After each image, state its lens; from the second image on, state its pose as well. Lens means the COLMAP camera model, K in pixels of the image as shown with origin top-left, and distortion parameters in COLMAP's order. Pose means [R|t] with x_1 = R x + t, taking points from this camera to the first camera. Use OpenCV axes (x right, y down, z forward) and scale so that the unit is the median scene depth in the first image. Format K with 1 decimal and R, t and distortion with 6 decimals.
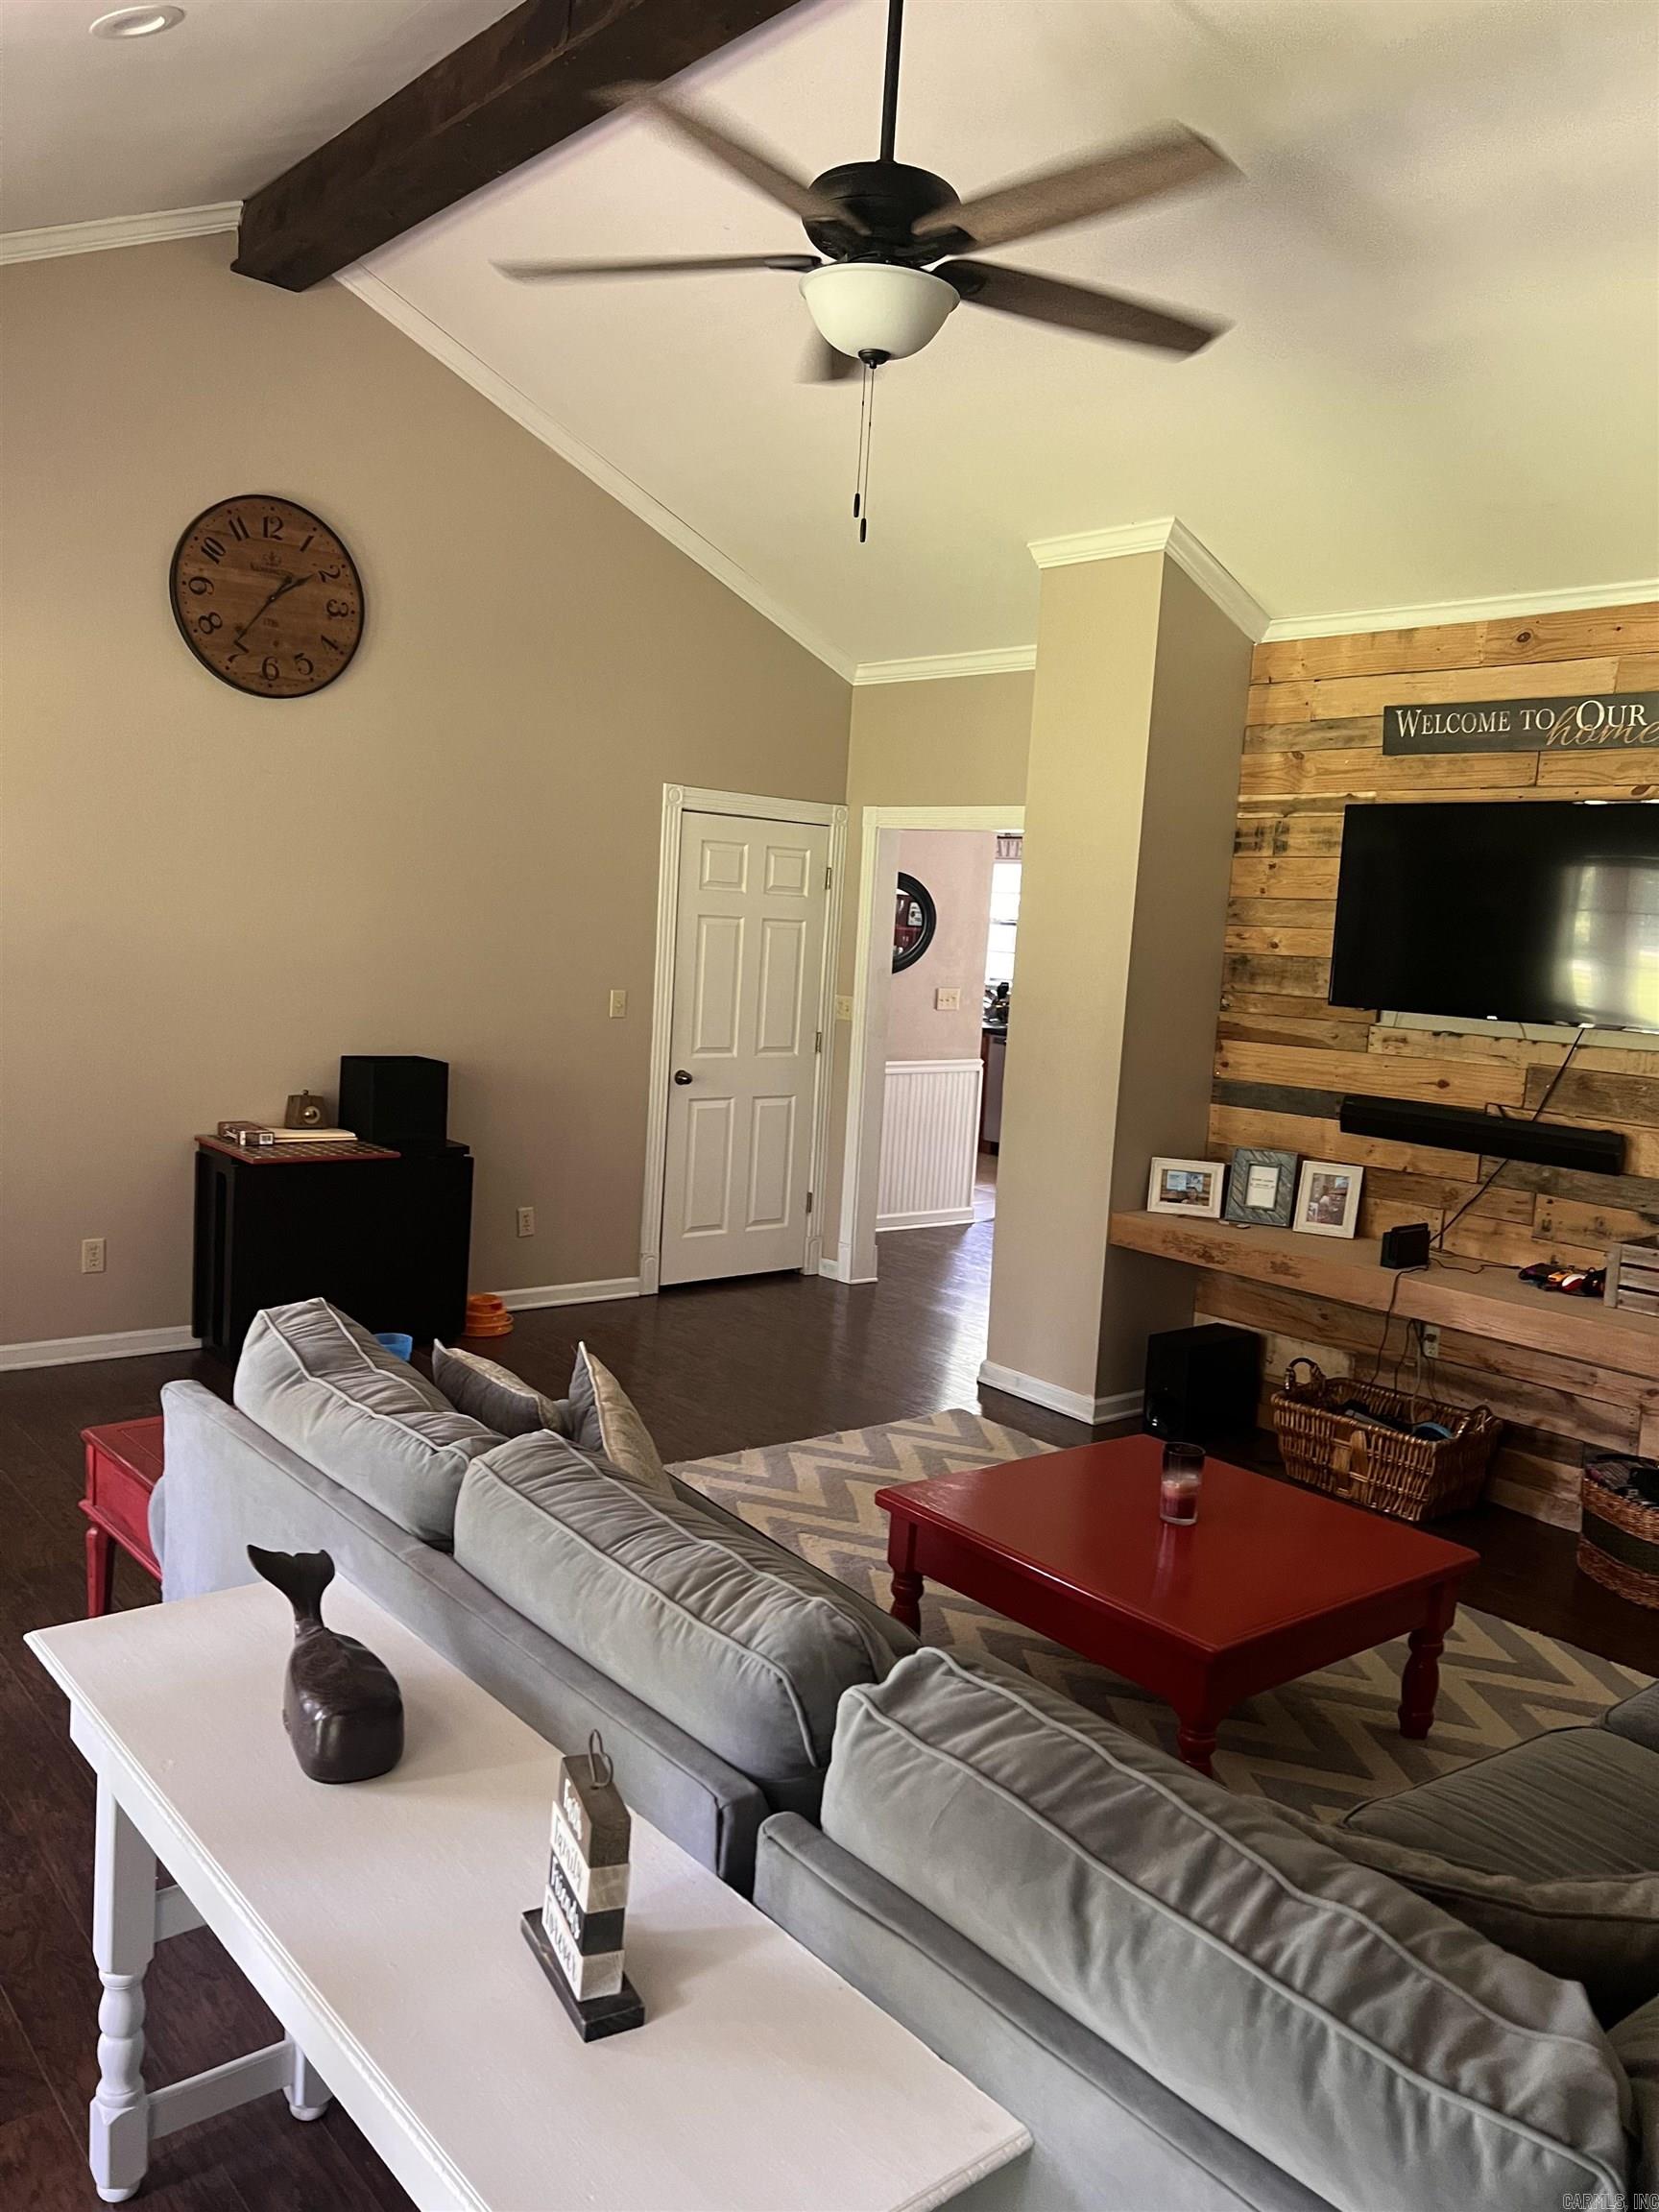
lens RADIAL K [[1673.6, 0, 787.0], [0, 1673.6, 1115.8], [0, 0, 1]] dist [0.031934, -0.048378]
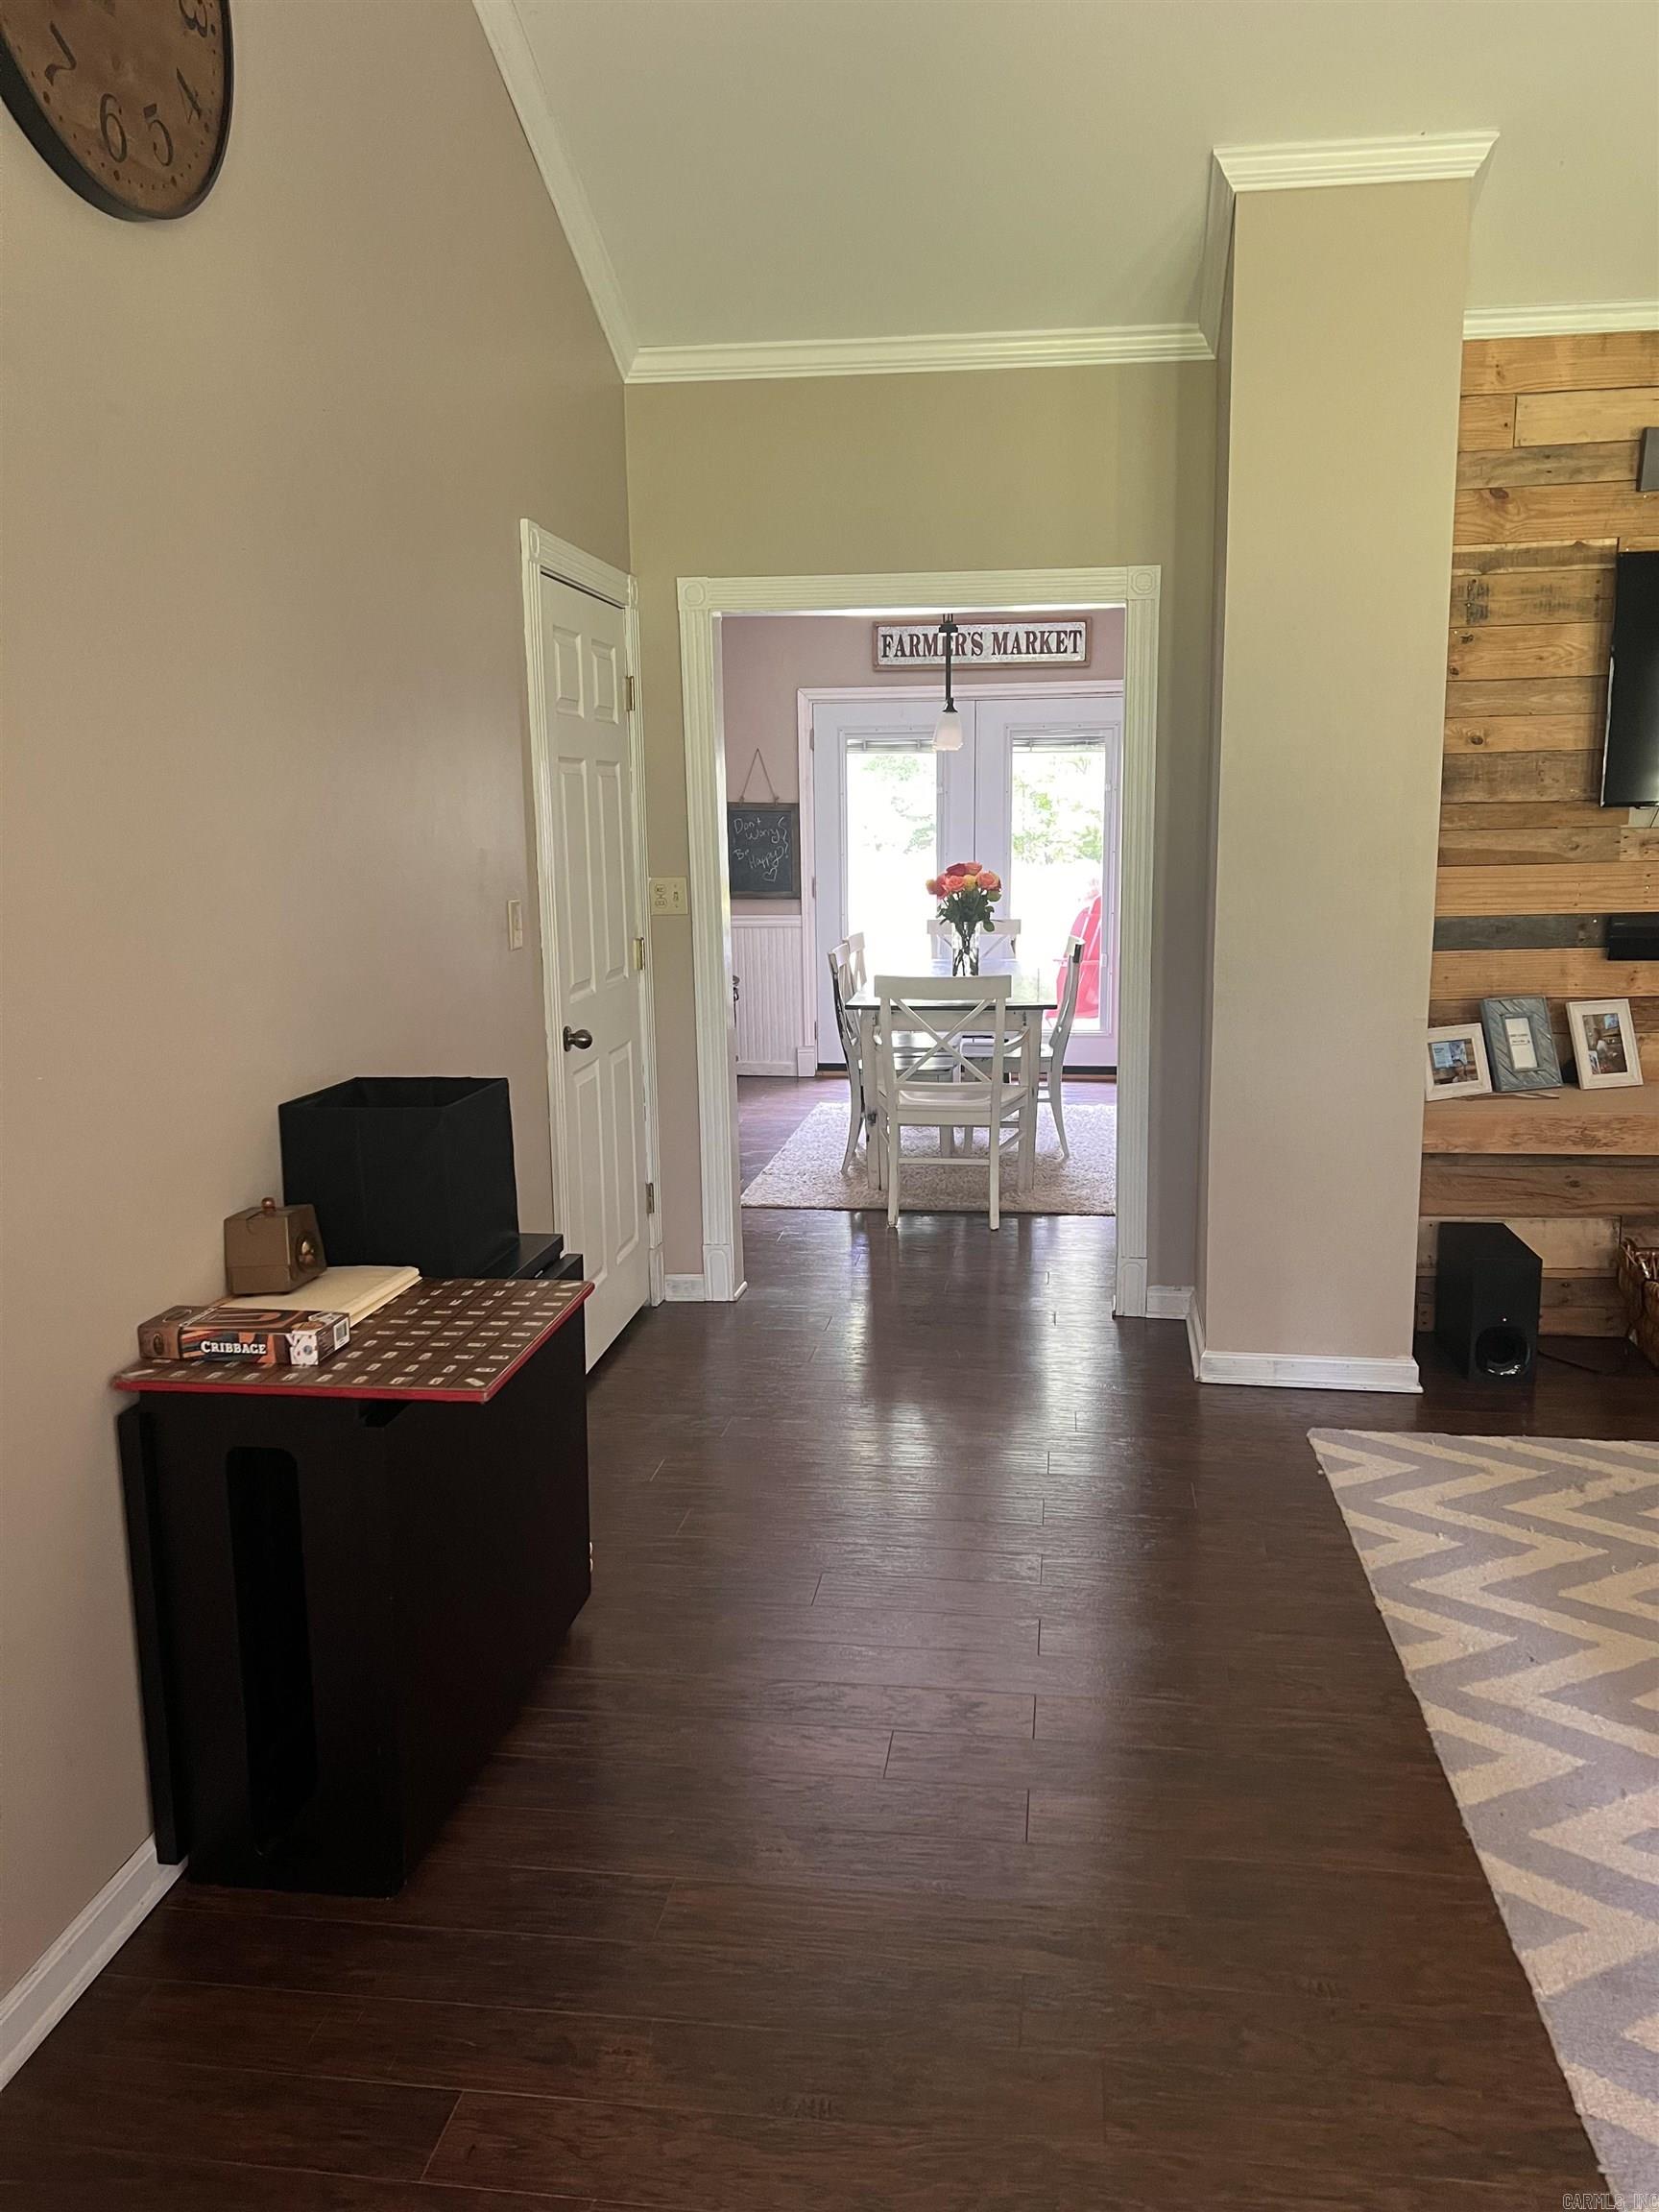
lens RADIAL K [[1636.5, 0, 831.4], [0, 1636.5, 1118.8], [0, 0, 1]] dist [0.003549, -0.033978]
pose [[0.721787, -0.195069, 0.664057, -0.516879], [0.142917, 0.980789, 0.132768, -0.078864], [-0.677199, -0.000926, 0.735799, 0.693700]]
